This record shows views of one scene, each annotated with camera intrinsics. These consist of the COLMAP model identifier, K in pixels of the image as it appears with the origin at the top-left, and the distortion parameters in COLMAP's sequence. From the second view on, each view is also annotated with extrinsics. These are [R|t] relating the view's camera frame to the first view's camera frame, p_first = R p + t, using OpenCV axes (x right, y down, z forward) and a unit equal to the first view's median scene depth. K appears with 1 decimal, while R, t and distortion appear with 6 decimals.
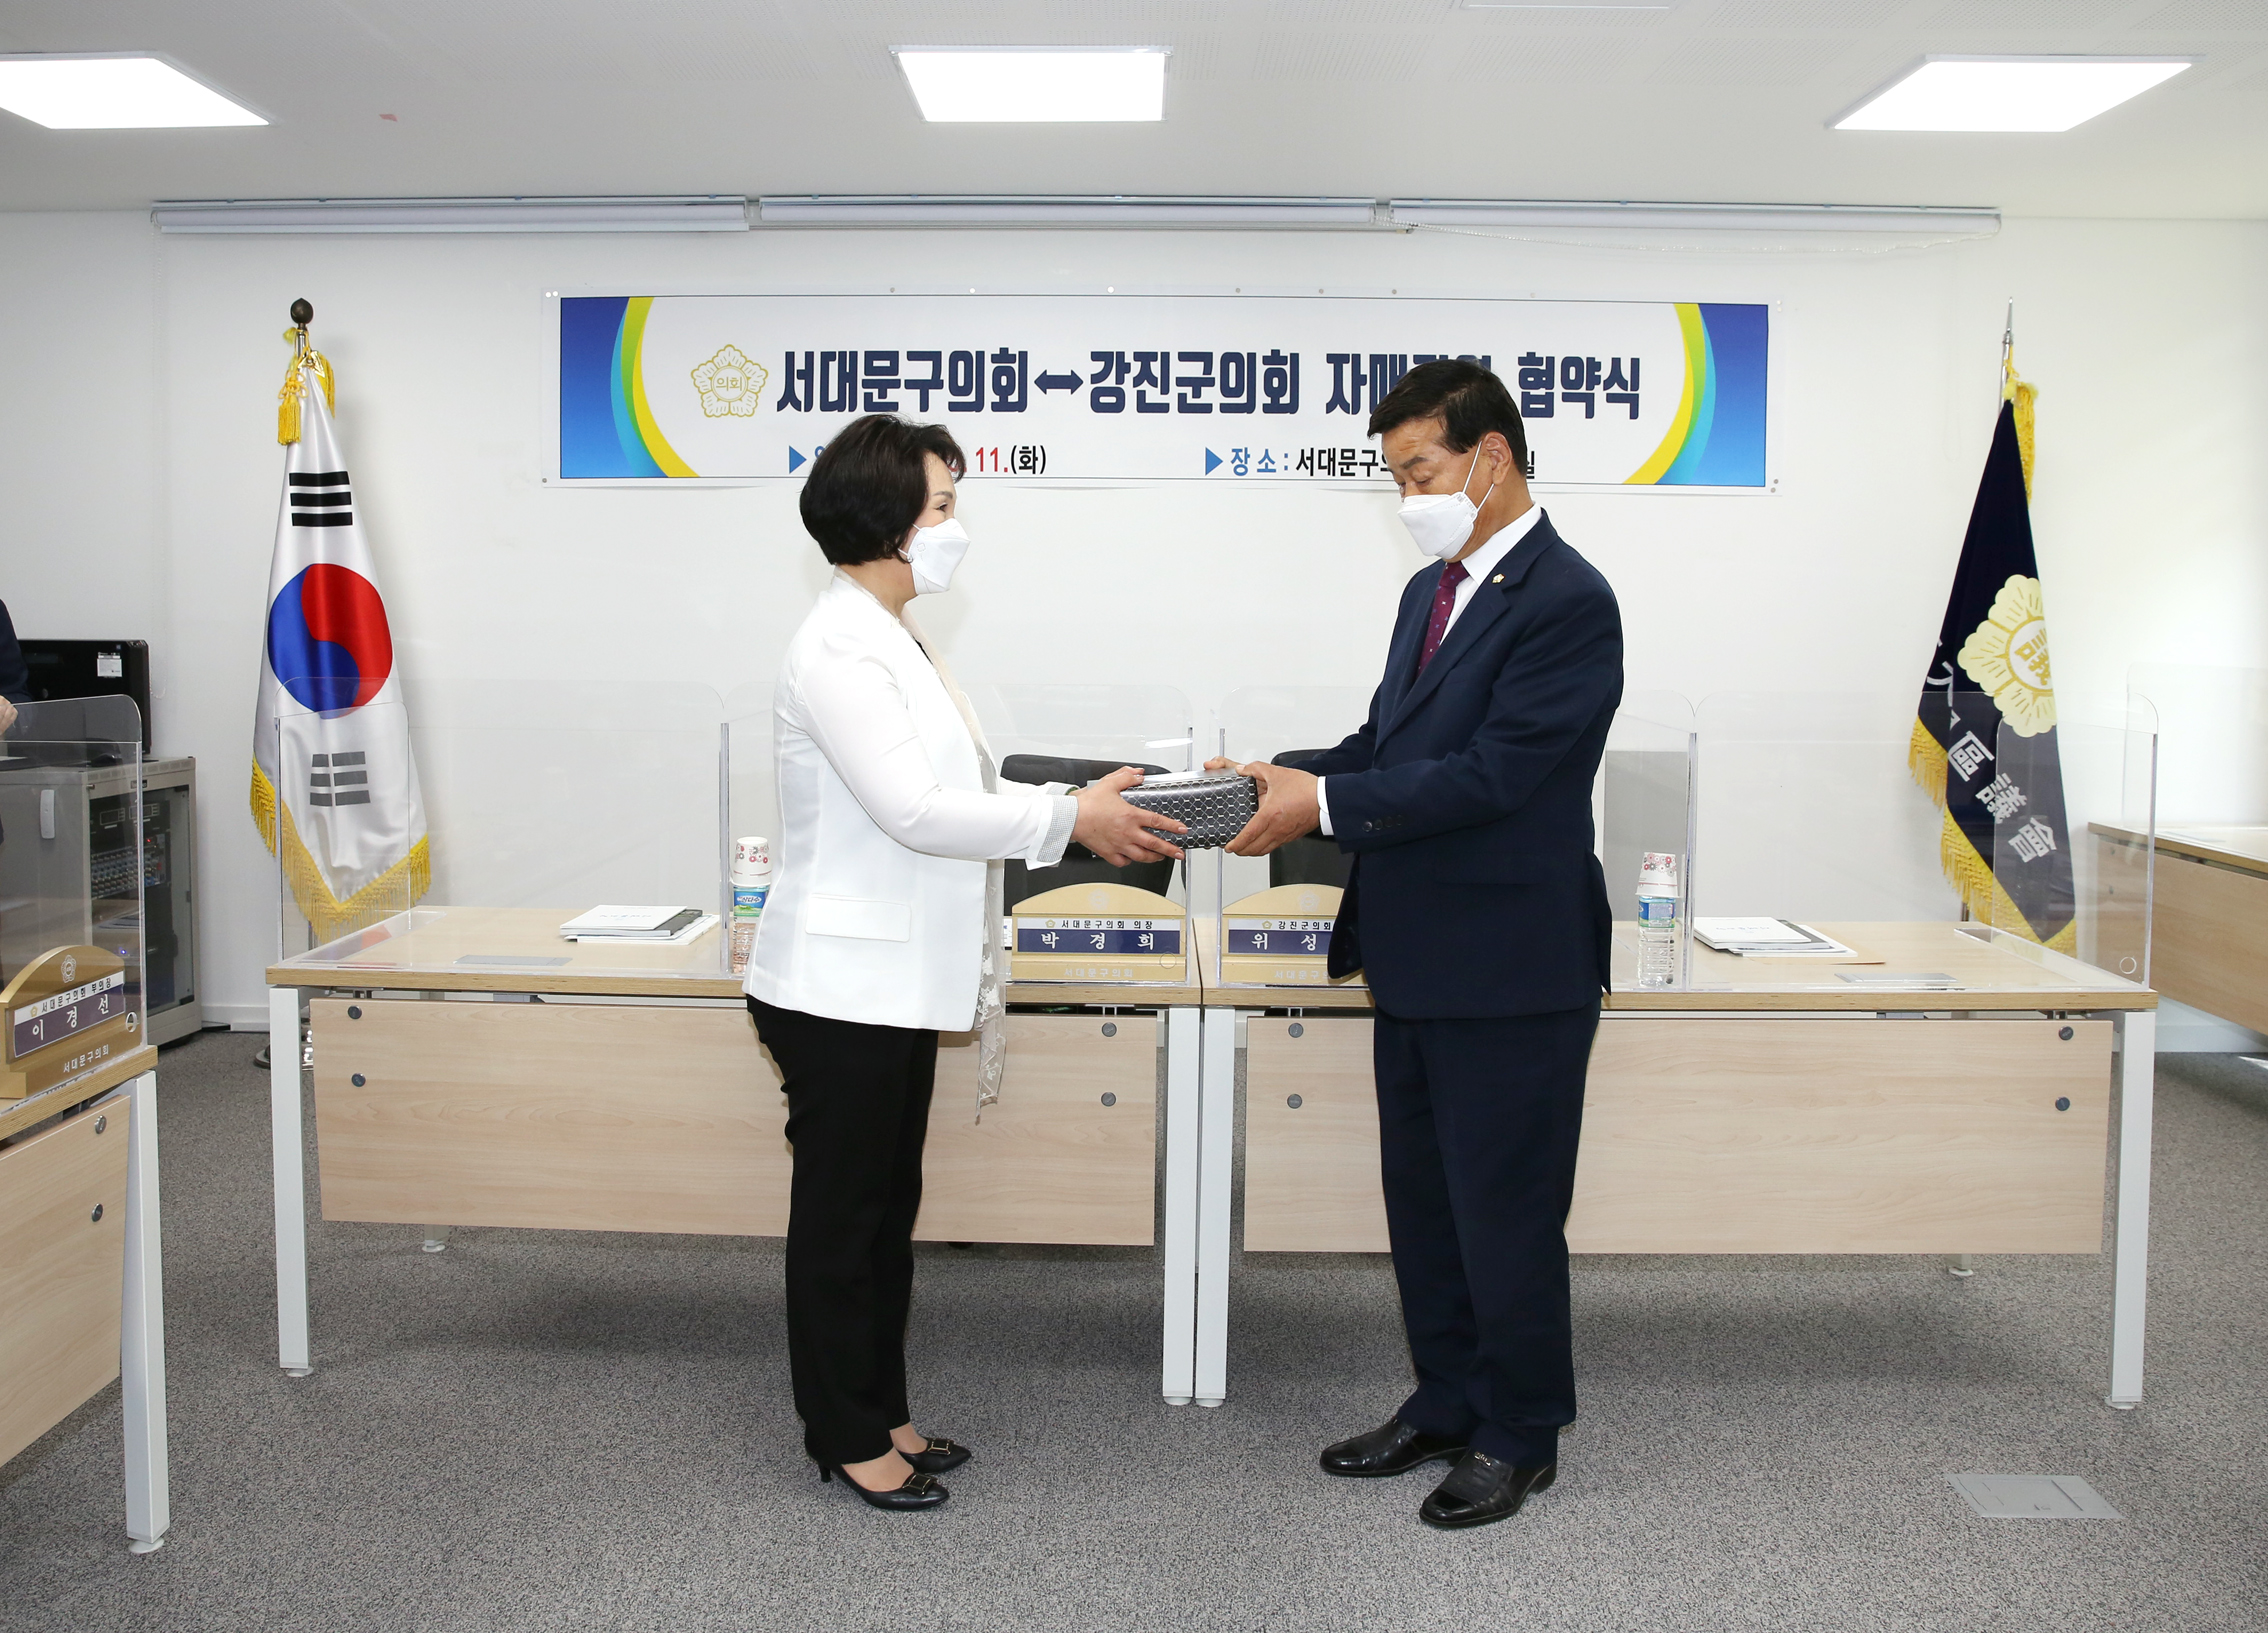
lens RADIAL K [[1763.5, 0, 1097.1], [0, 1763.5, 708.4], [0, 0, 1]] dist [-0.081862, 0.025719]
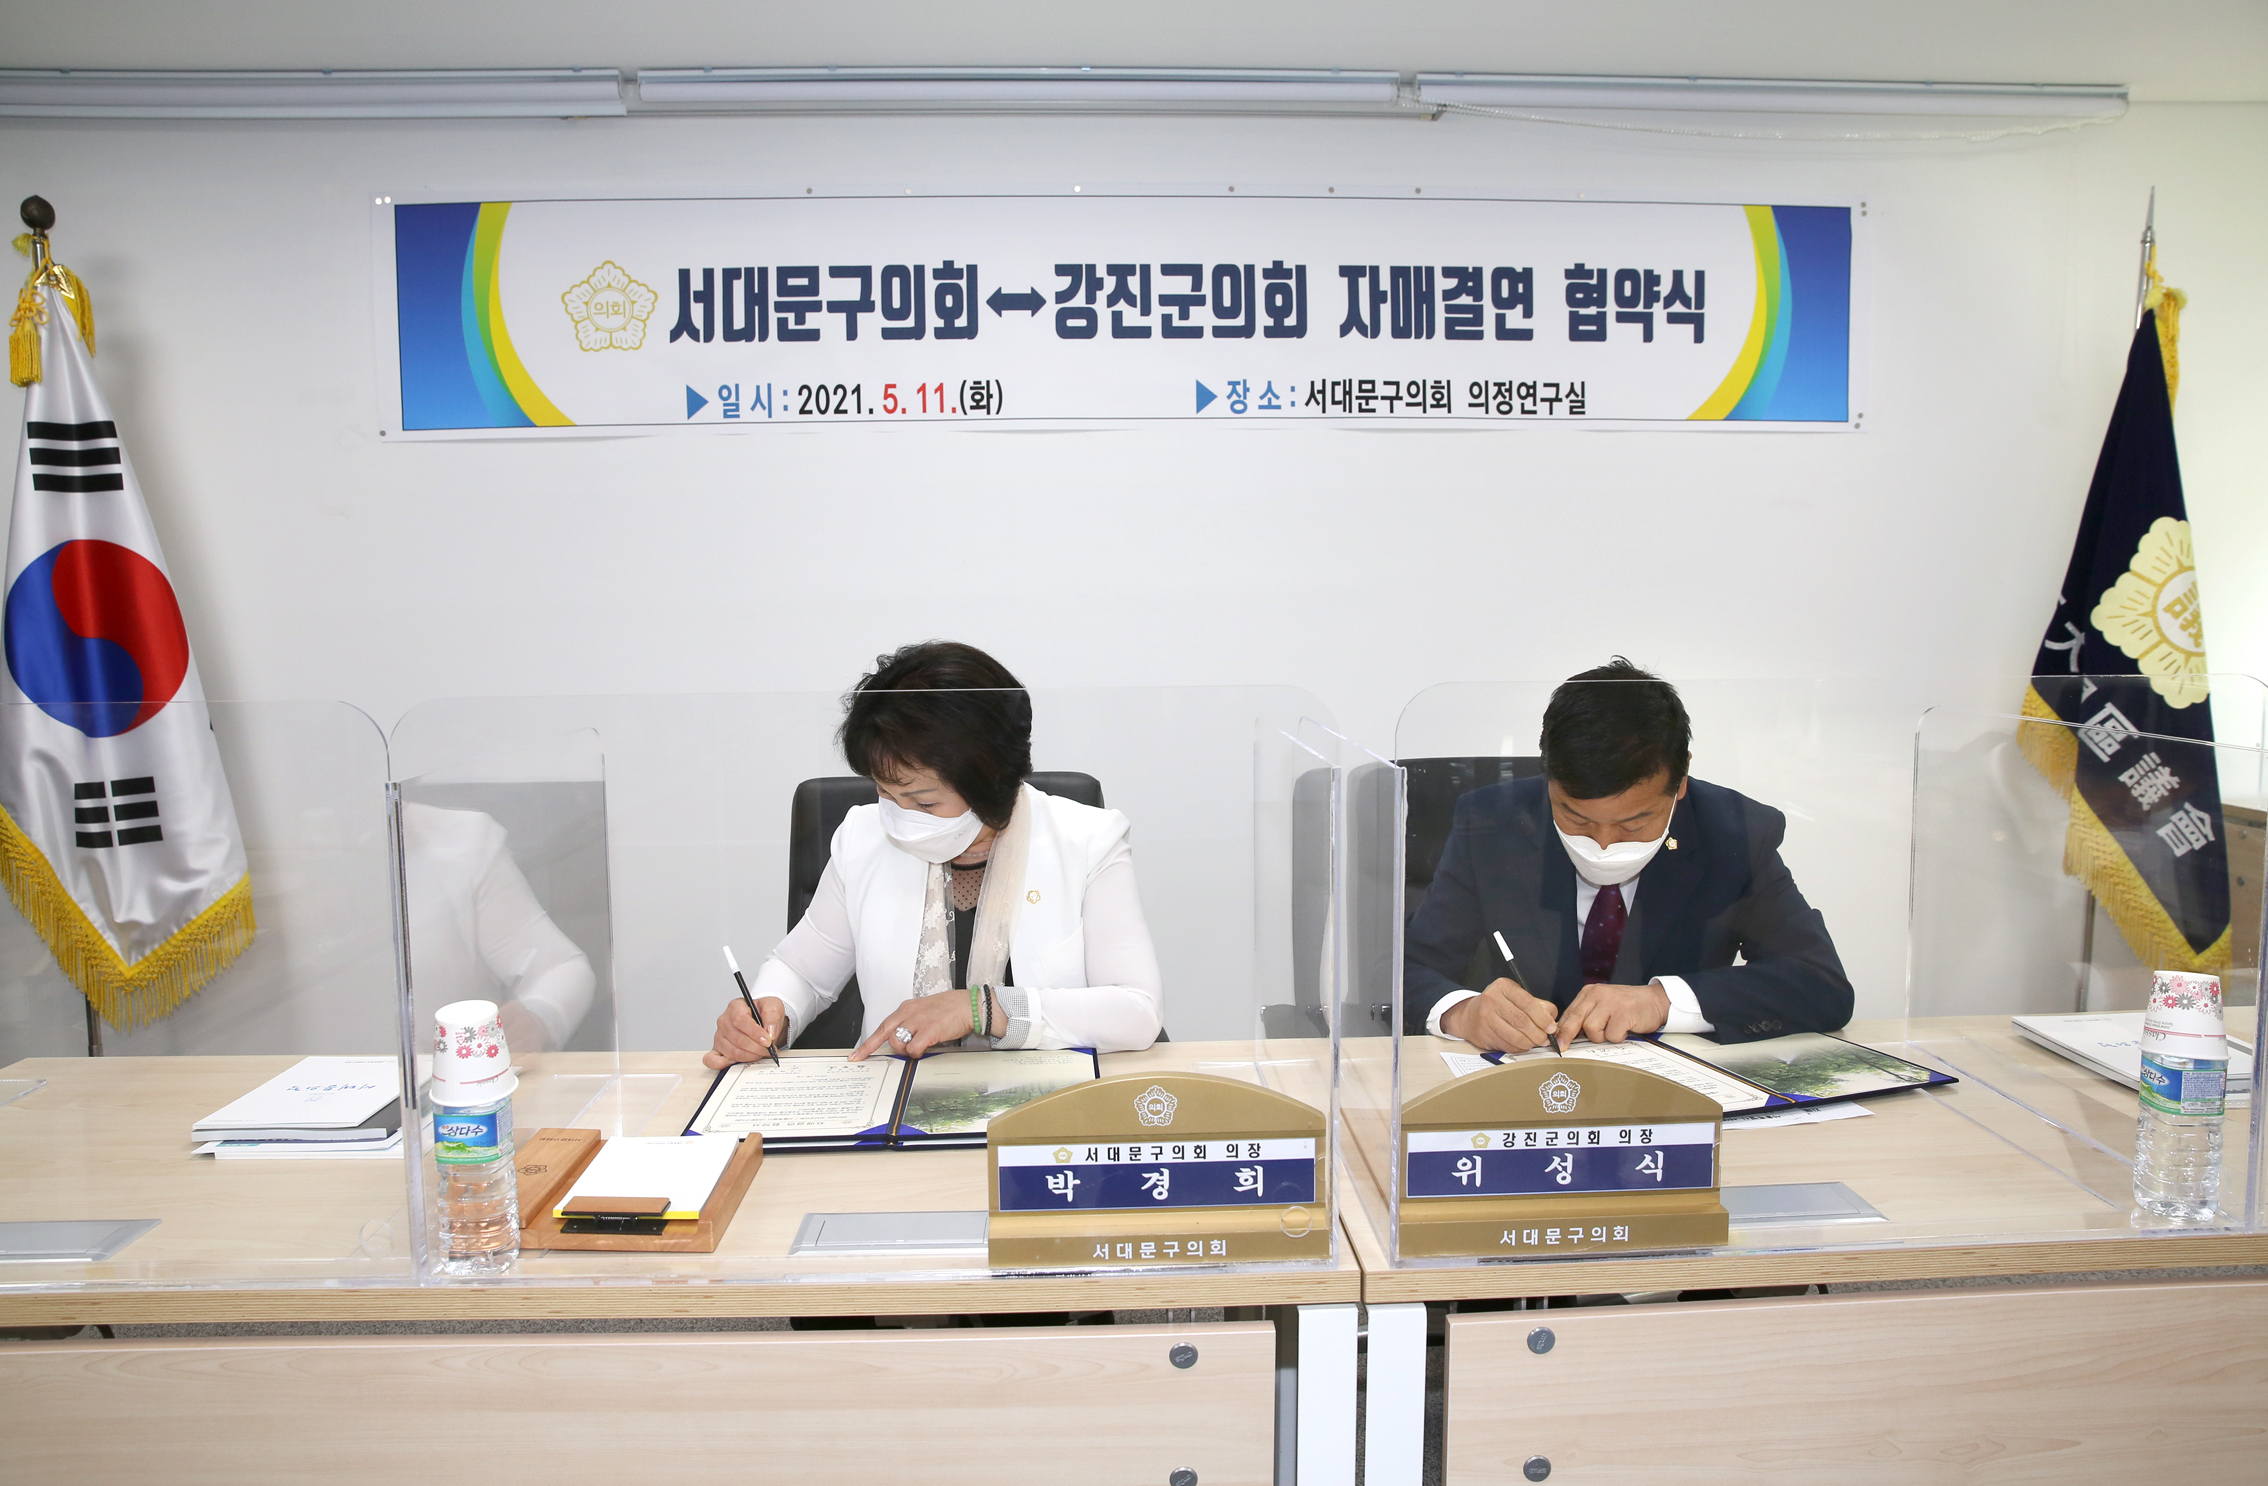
lens RADIAL K [[1410.3, 0, 1126.8], [0, 1410.3, 722.8], [0, 0, 1]] dist [-0.085513, 0.051774]
pose [[0.997562, -0.025000, 0.065154, -0.017940], [0.022995, 0.999244, 0.031352, -0.008842], [-0.065888, -0.029777, 0.997383, 0.341432]]
